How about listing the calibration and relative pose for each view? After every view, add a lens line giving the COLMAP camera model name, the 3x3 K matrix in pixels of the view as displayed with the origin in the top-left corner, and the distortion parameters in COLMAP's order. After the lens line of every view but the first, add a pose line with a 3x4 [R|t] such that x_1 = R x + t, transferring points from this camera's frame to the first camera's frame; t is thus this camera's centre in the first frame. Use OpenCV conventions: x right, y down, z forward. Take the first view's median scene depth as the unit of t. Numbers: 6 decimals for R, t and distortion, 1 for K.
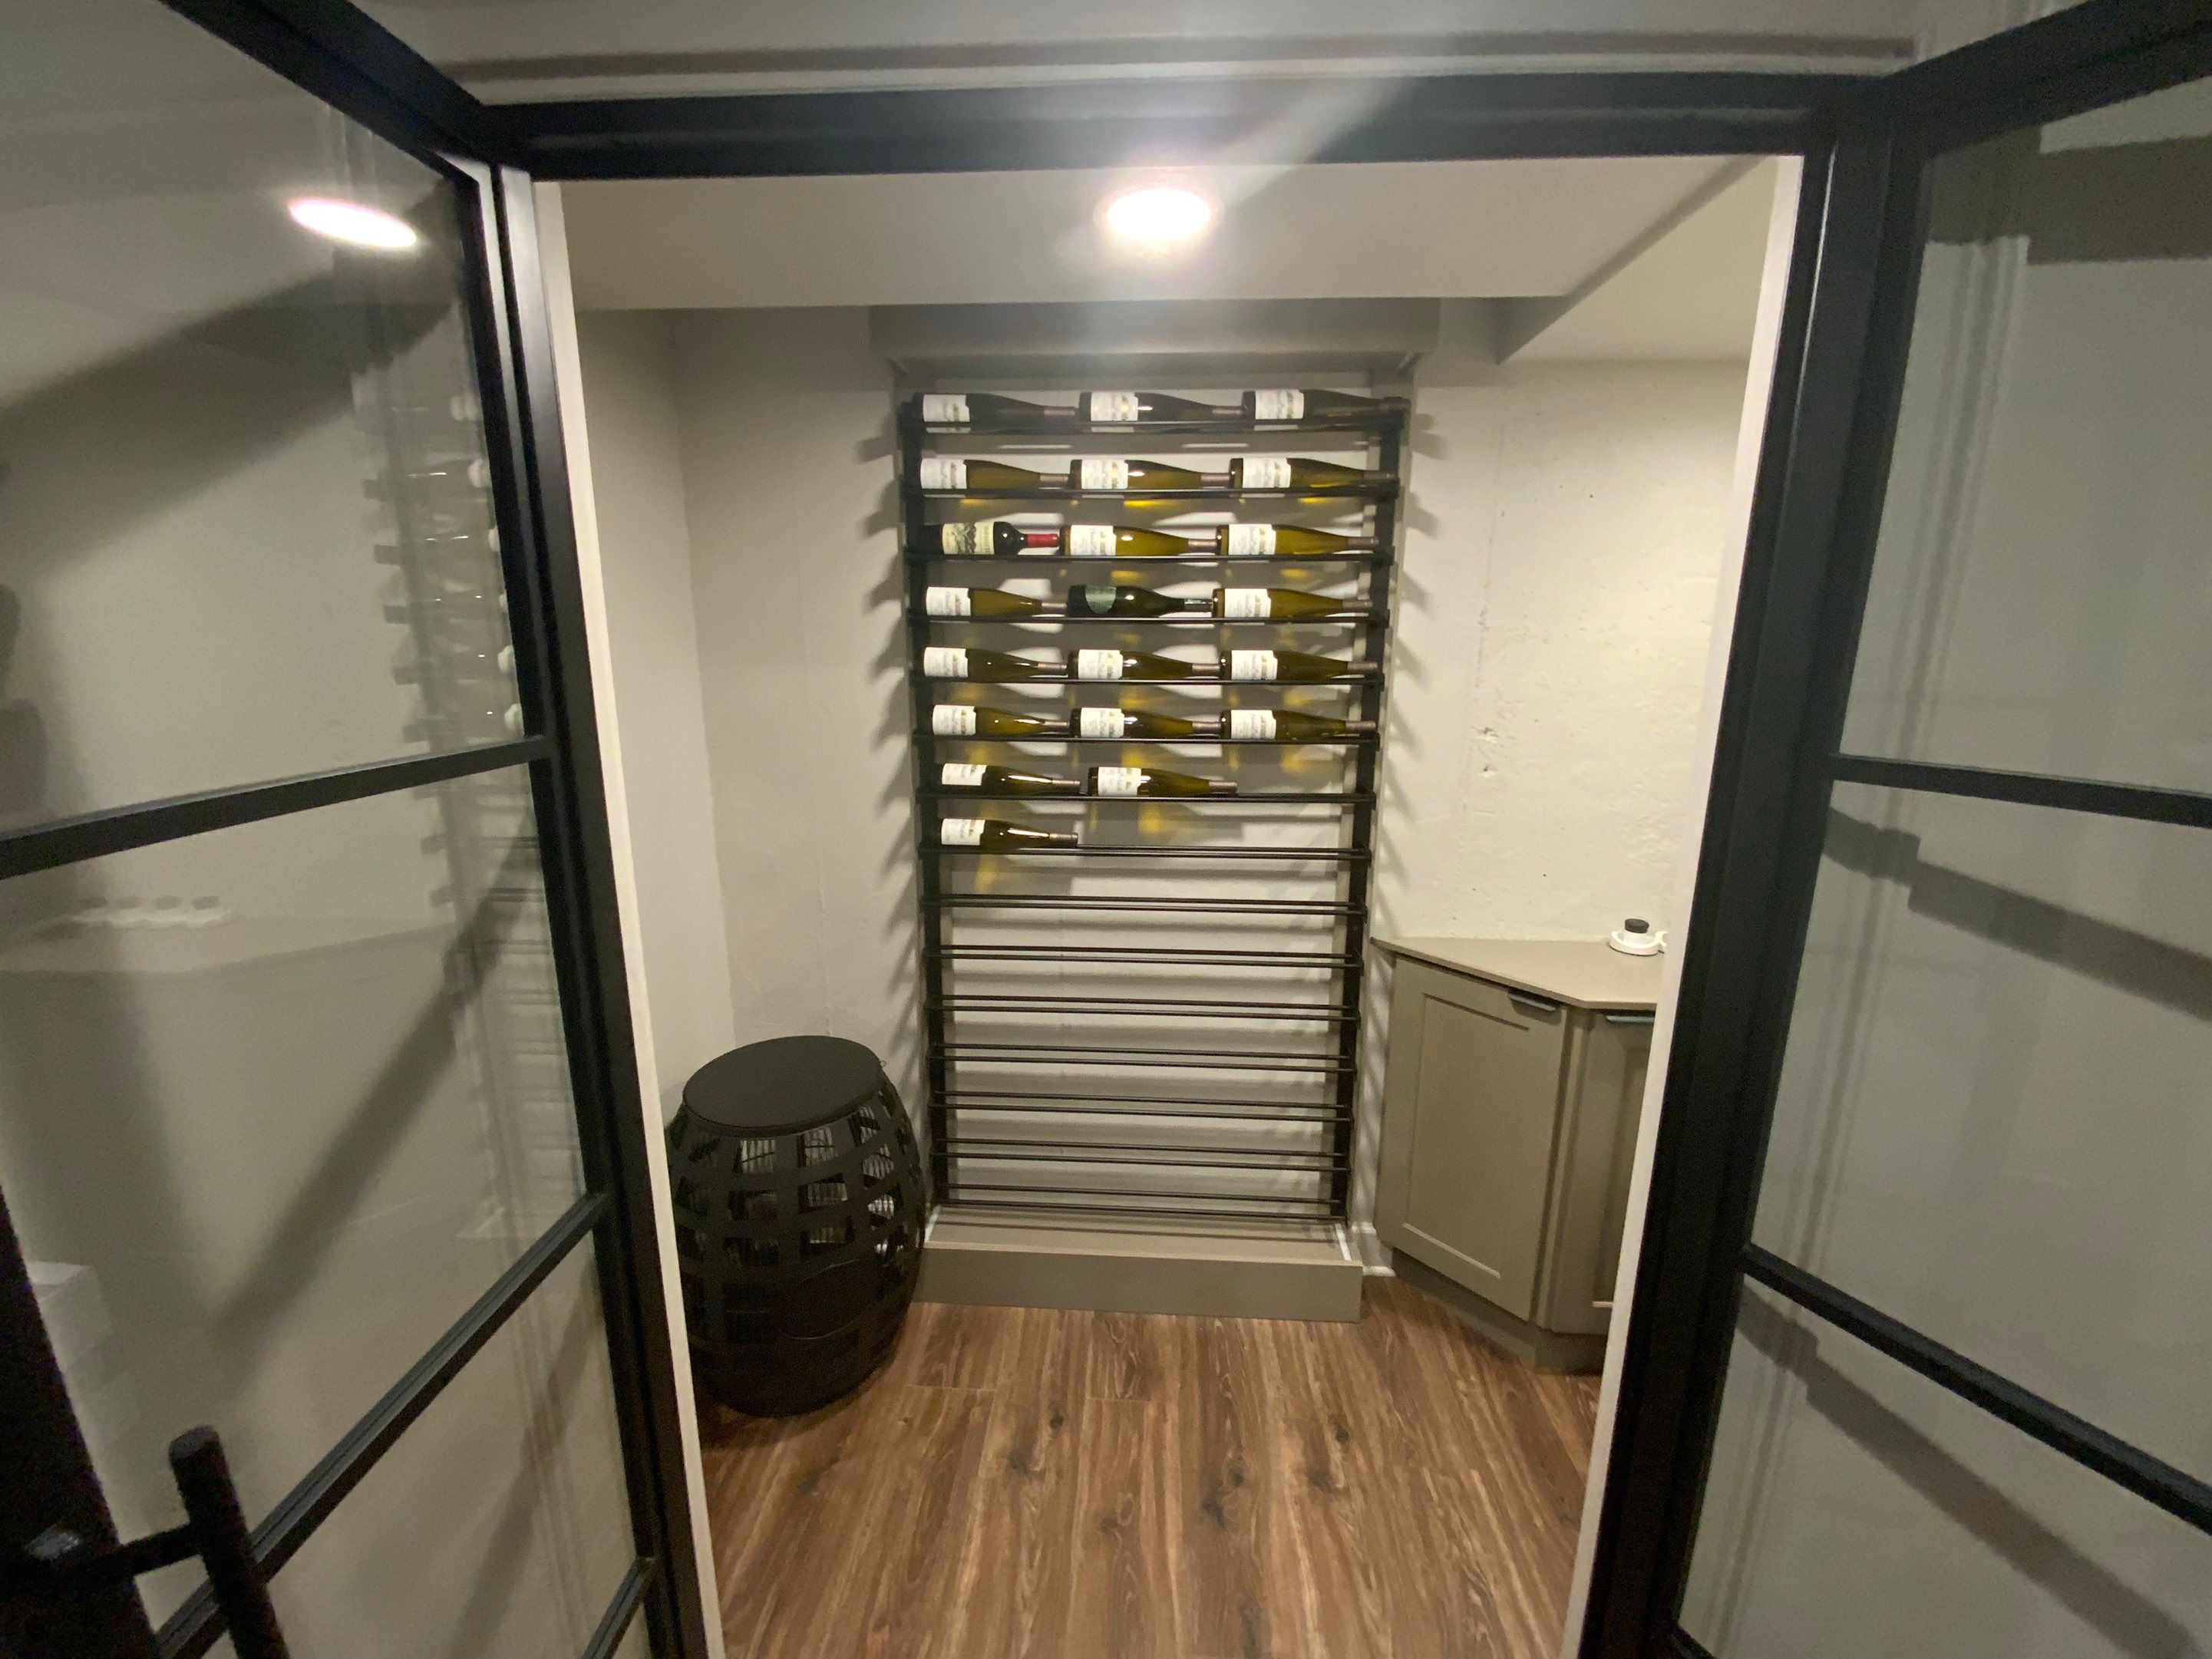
lens RADIAL K [[899.6, 0, 1103.9], [0, 899.6, 827.3], [0, 0, 1]] dist [0.003397, -0.001973]
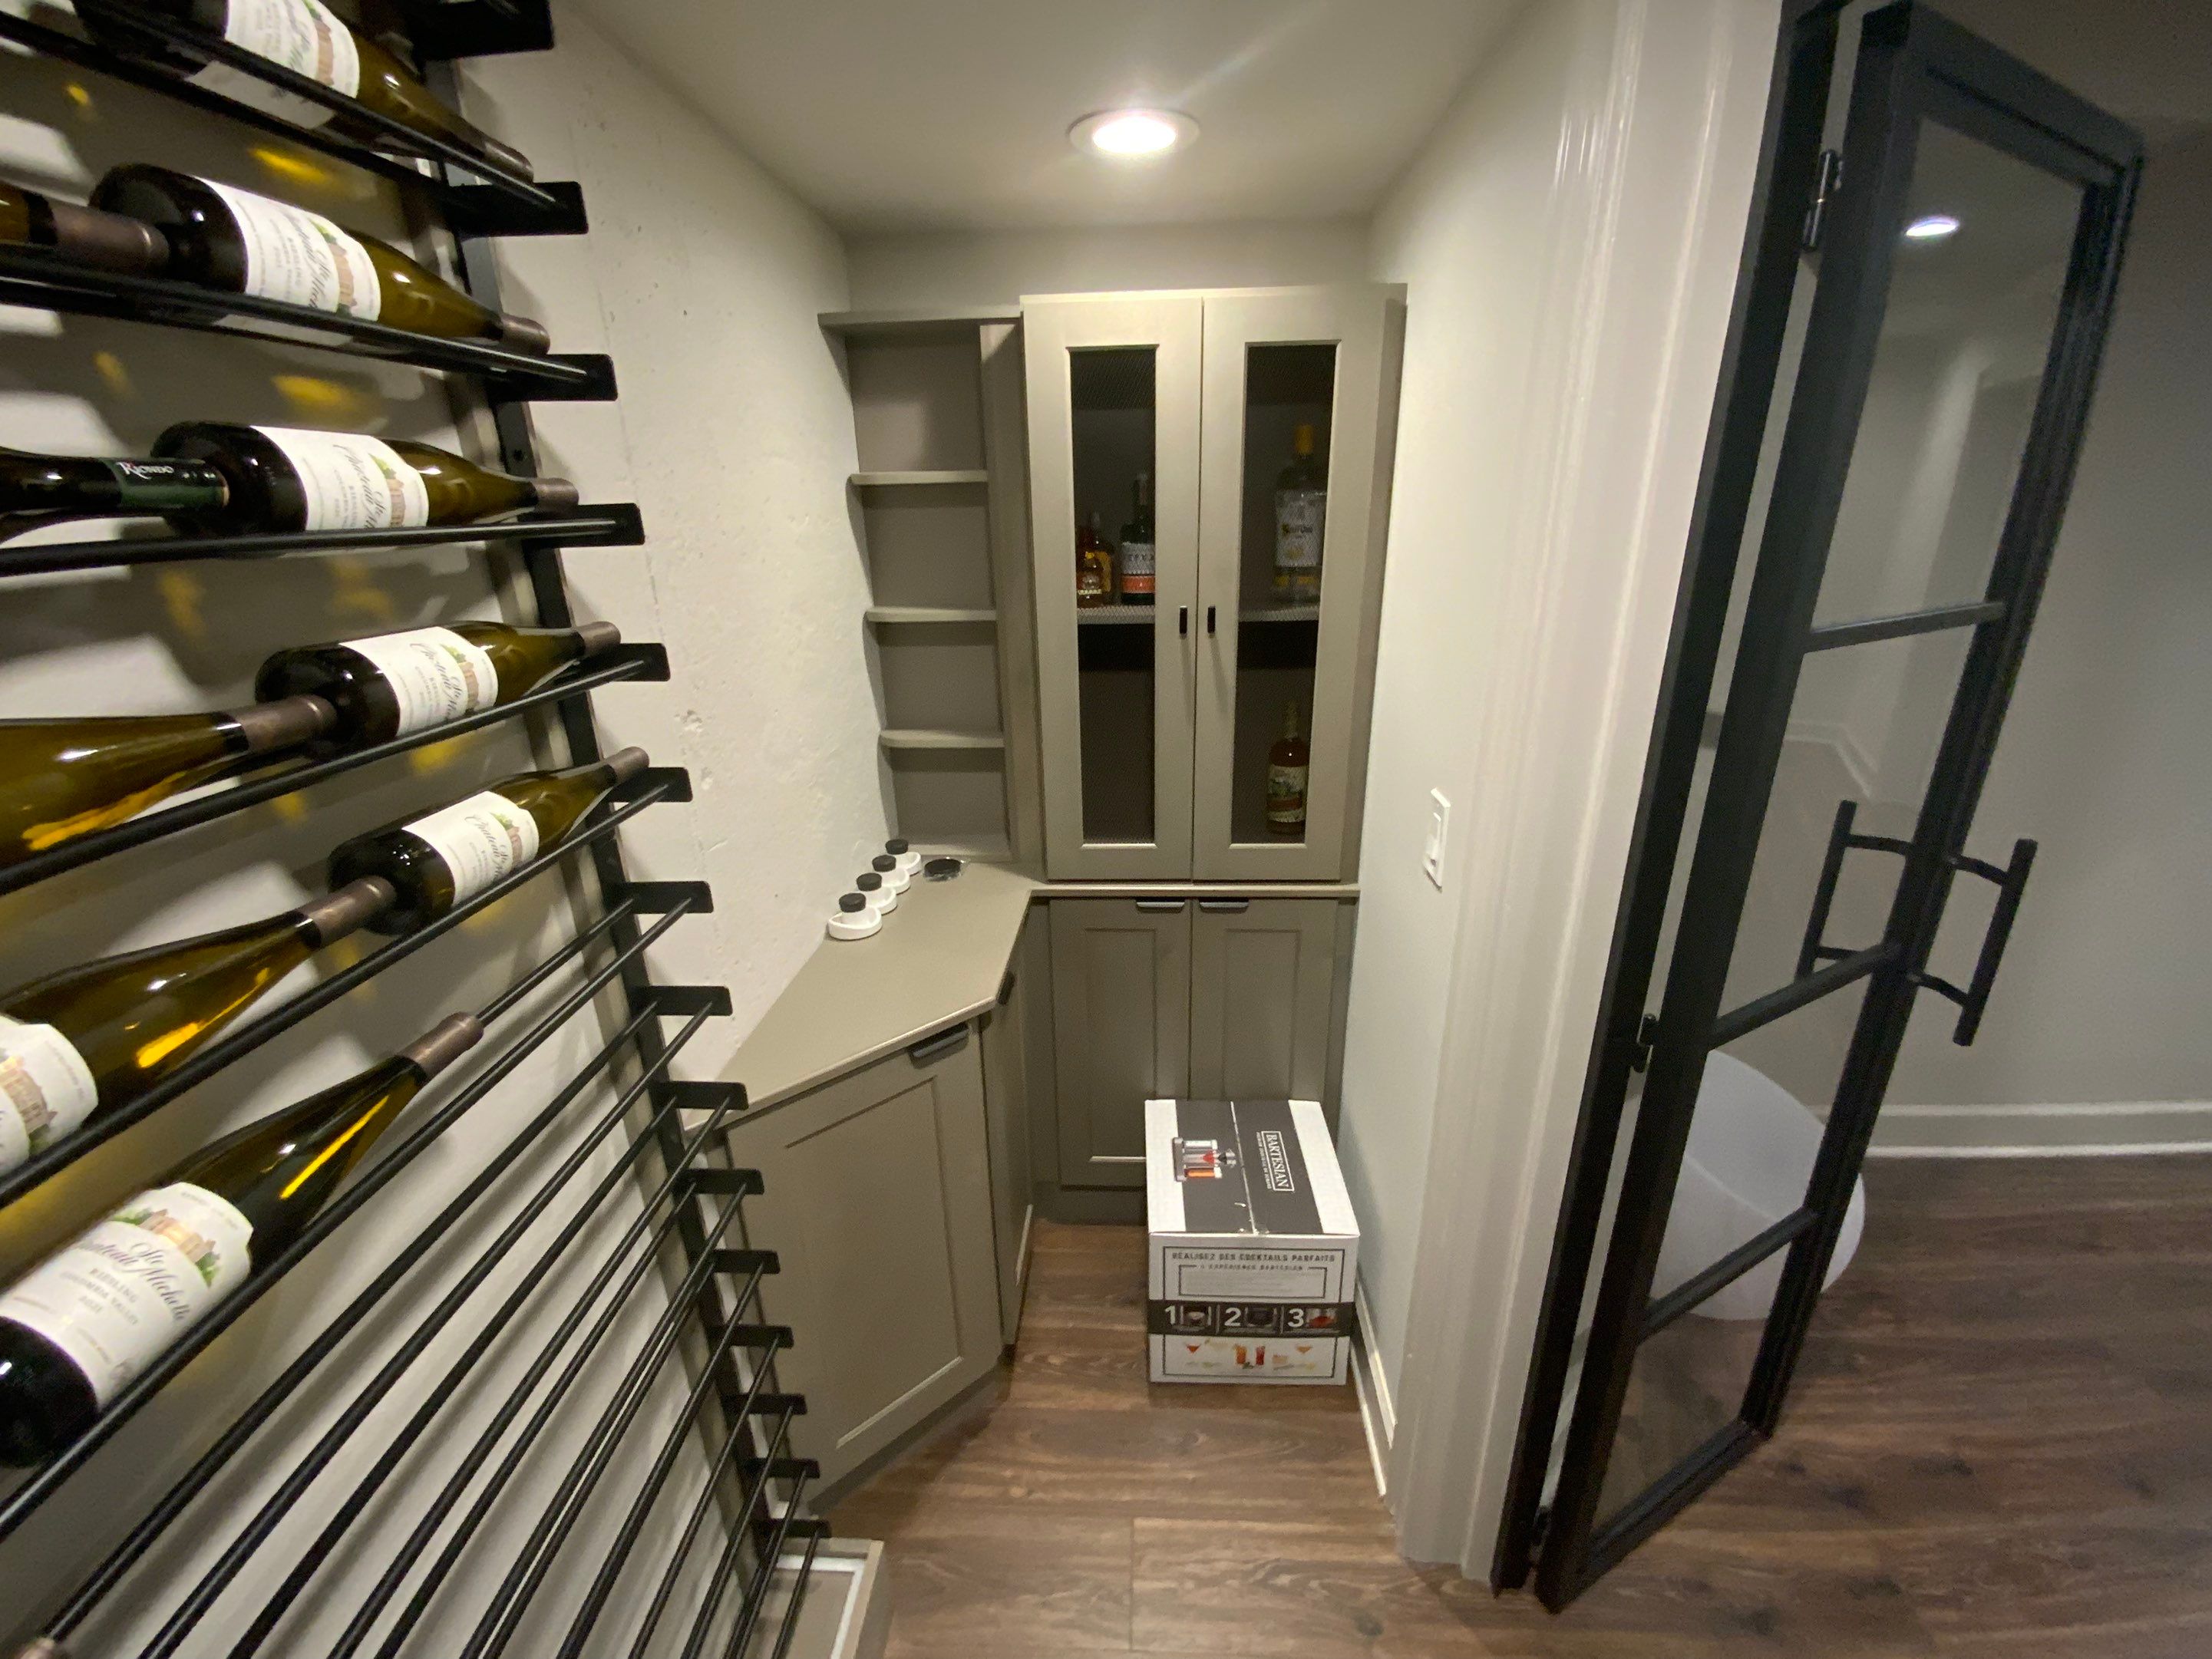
lens RADIAL K [[899.6, 0, 1112.5], [0, 899.6, 820.4], [0, 0, 1]] dist [0.003397, -0.001973]
pose [[-0.009163, -0.339514, 0.940556, -0.158511], [0.233268, 0.913919, 0.332171, -0.178372], [-0.972369, 0.222445, 0.070824, 0.718398]]
